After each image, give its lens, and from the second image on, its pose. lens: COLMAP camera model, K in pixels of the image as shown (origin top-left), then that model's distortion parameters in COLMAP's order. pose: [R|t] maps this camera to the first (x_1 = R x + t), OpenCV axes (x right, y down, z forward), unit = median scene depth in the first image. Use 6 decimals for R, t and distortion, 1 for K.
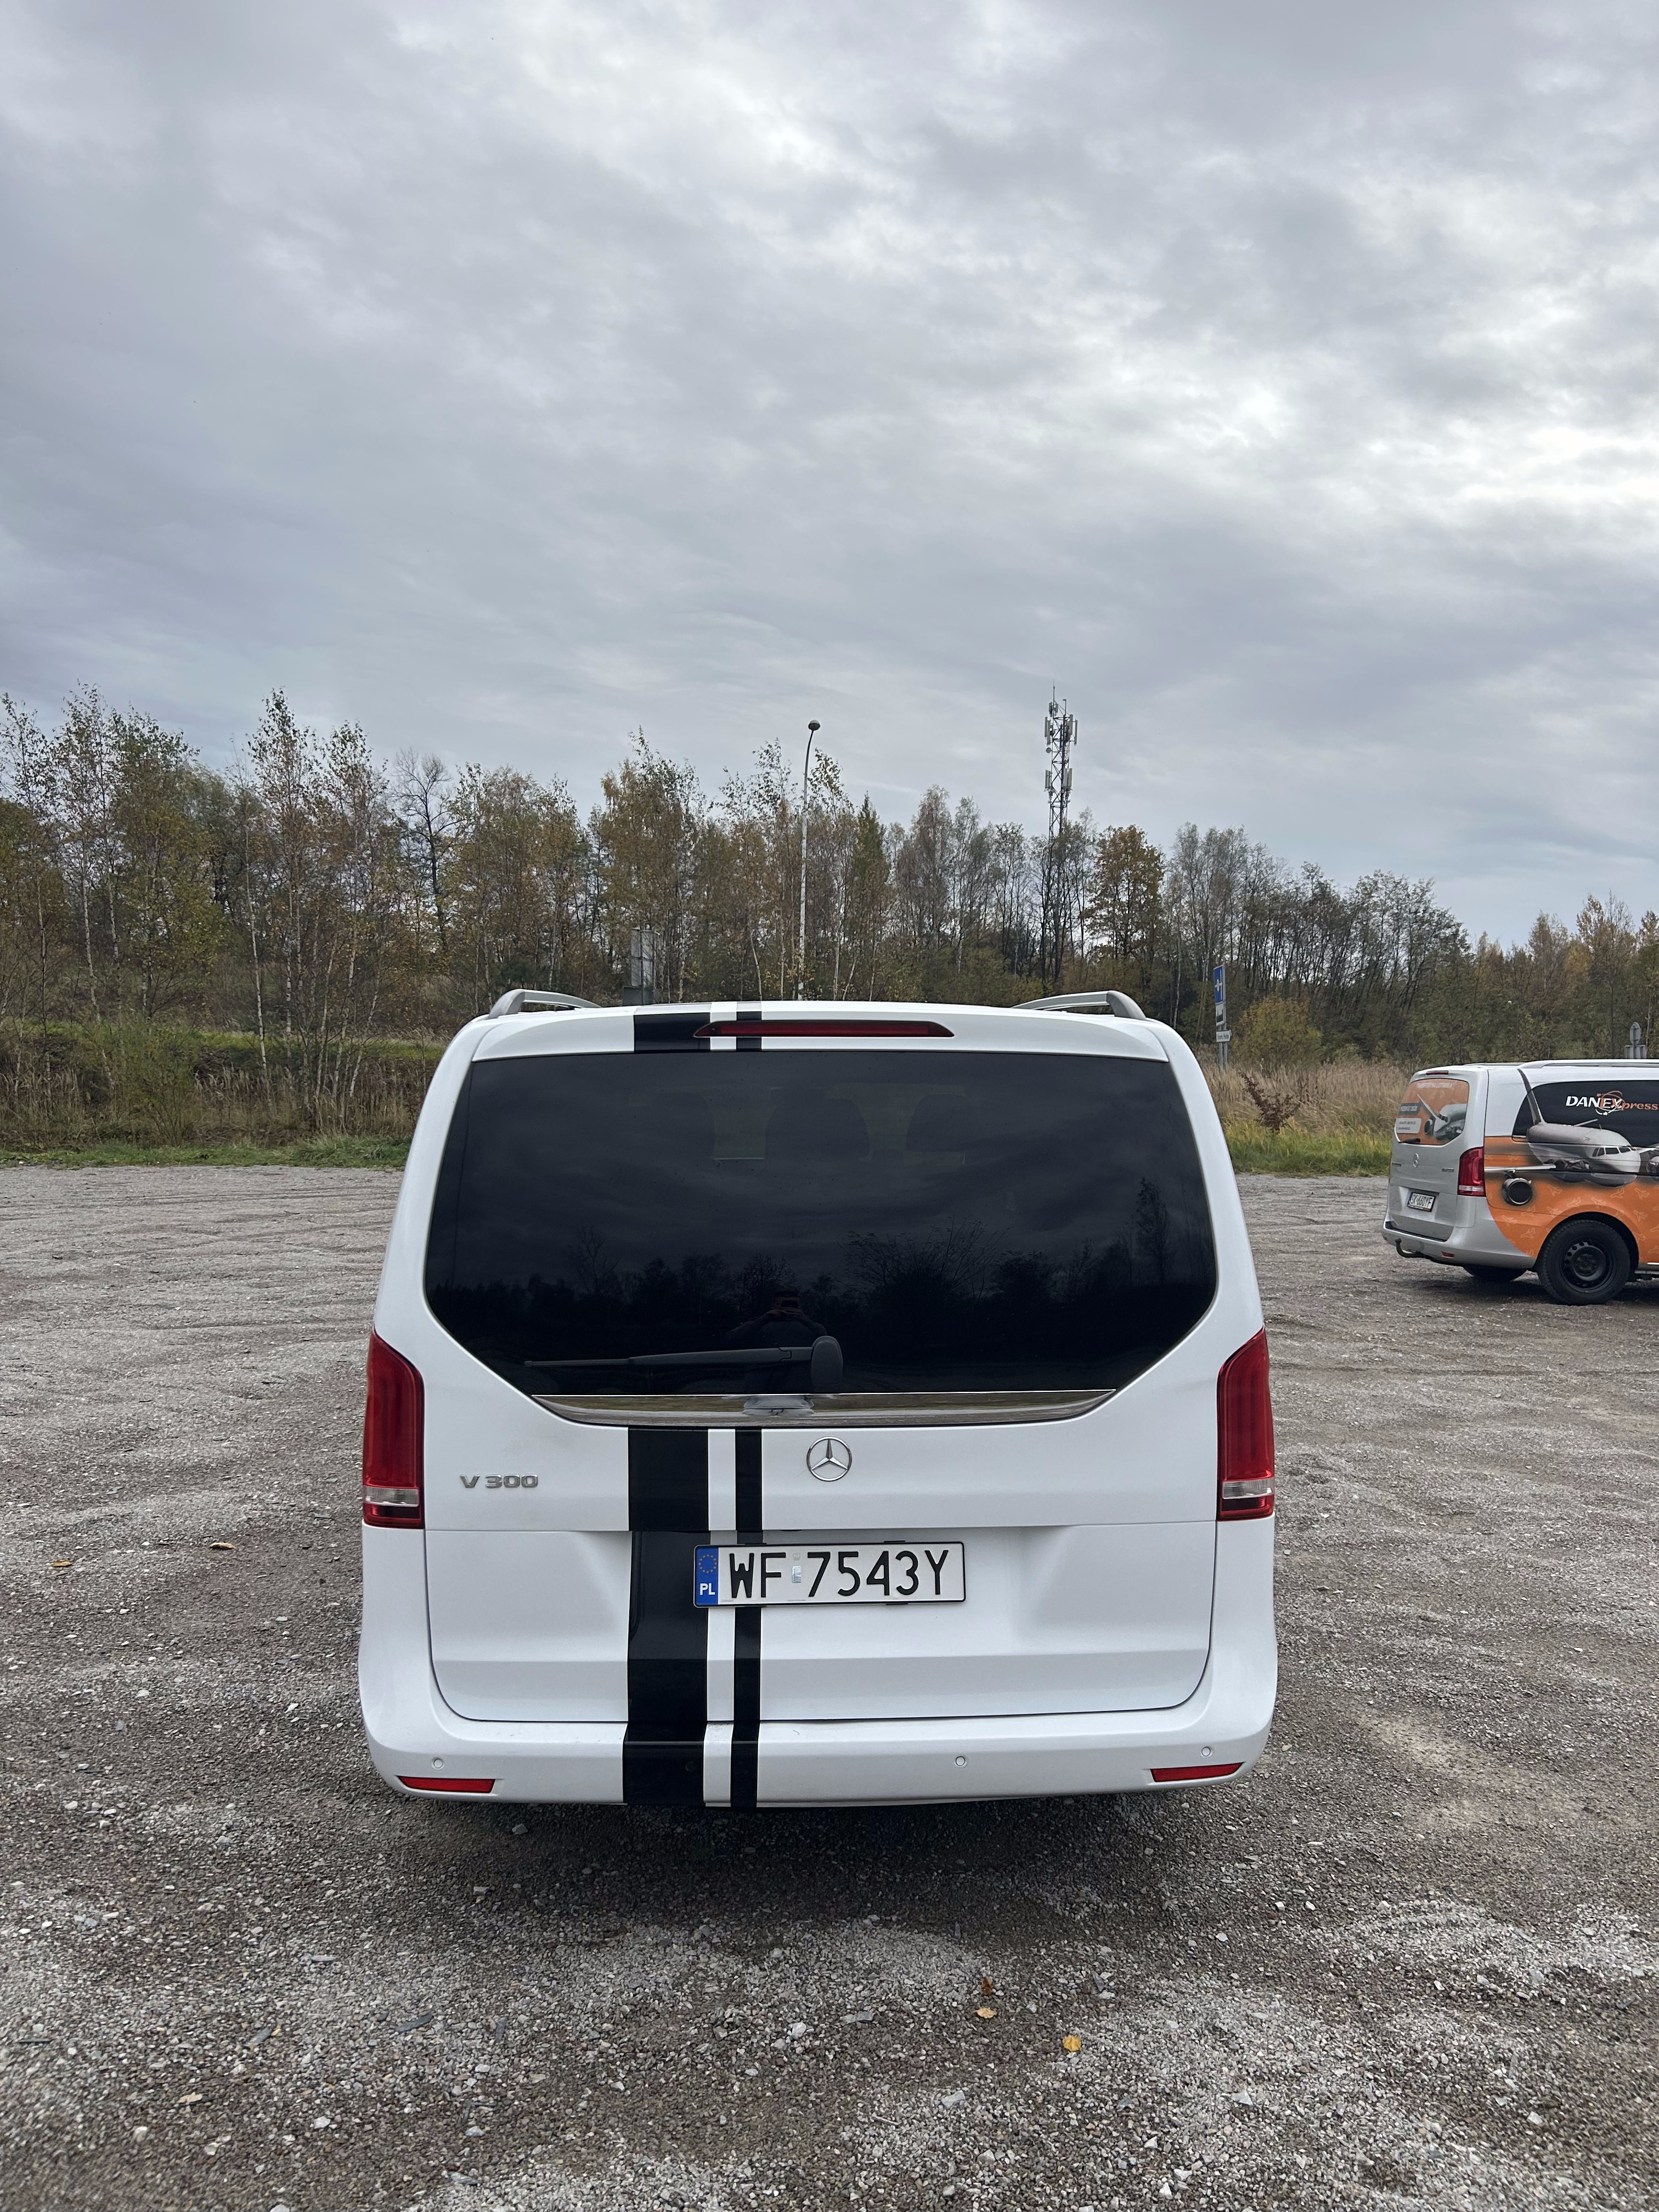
lens RADIAL K [[1636.0, 0, 842.6], [0, 1636.0, 1115.6], [0, 0, 1]] dist [0.037696, -0.060376]
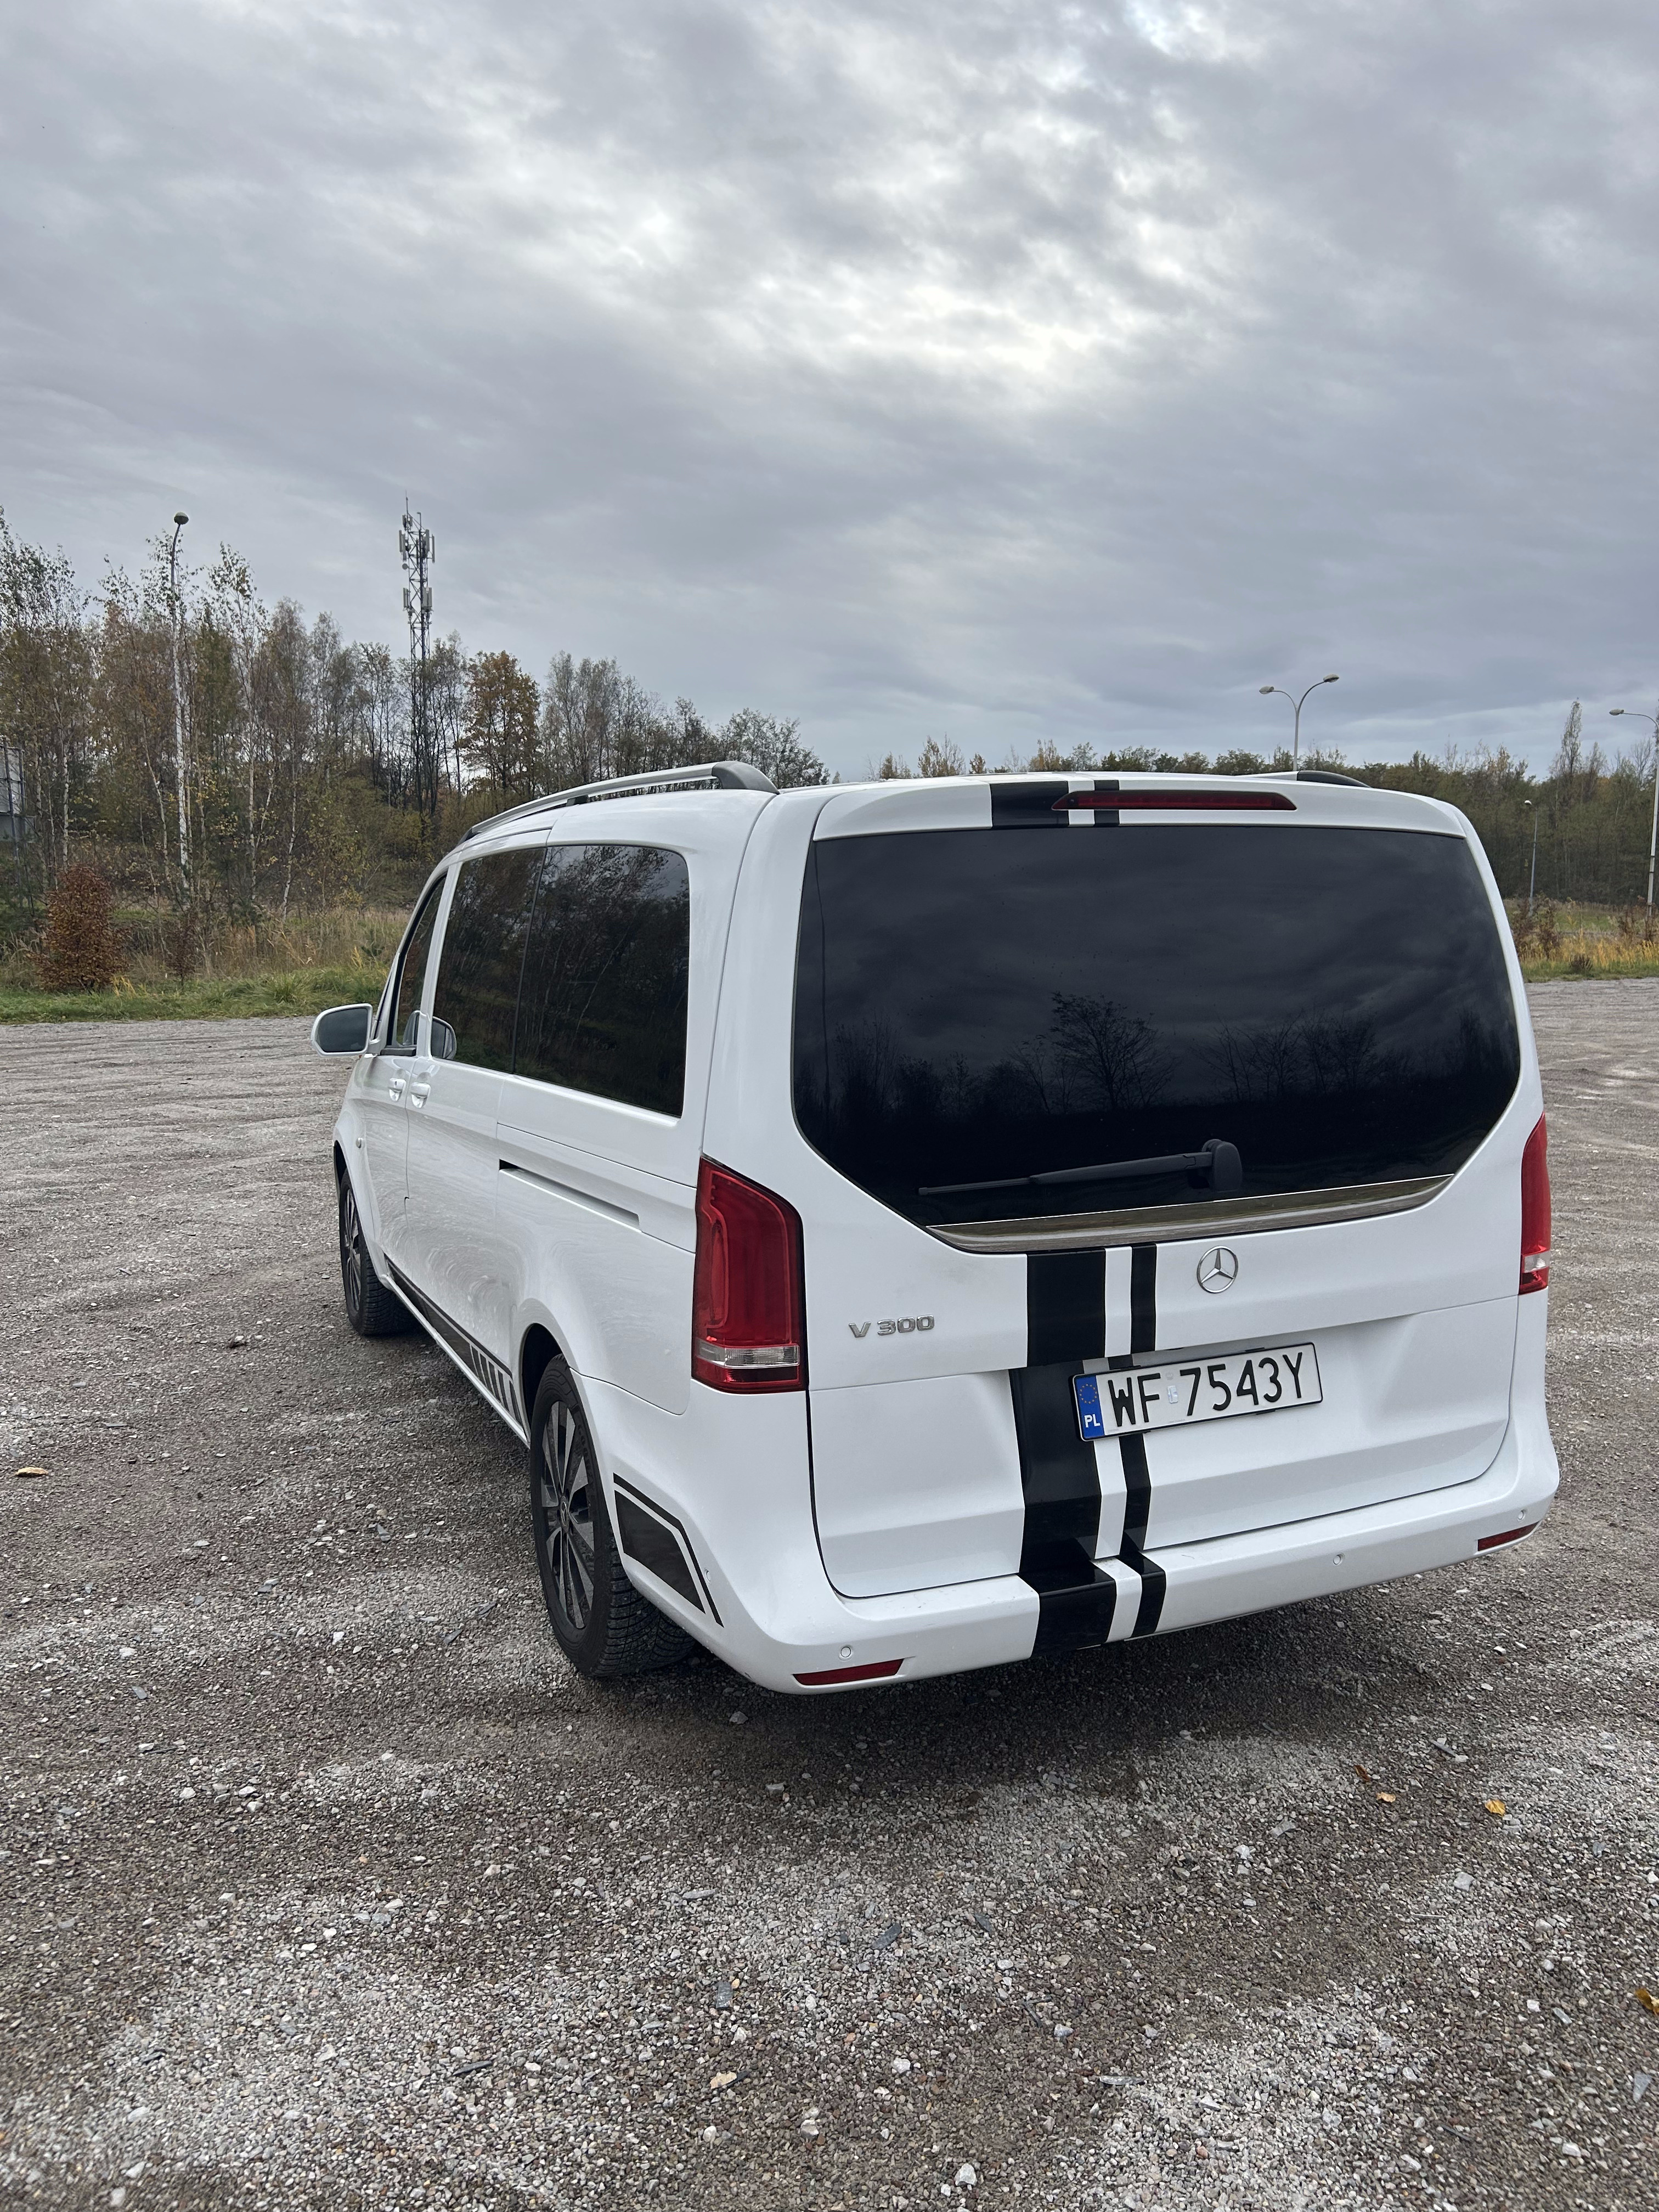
lens RADIAL K [[1636.0, 0, 842.6], [0, 1636.0, 1115.6], [0, 0, 1]] dist [0.037696, -0.060376]
pose [[0.939885, -0.057081, 0.336687, -0.509450], [0.023775, 0.994477, 0.102229, 0.021795], [-0.340662, -0.088079, 0.936051, 0.203356]]
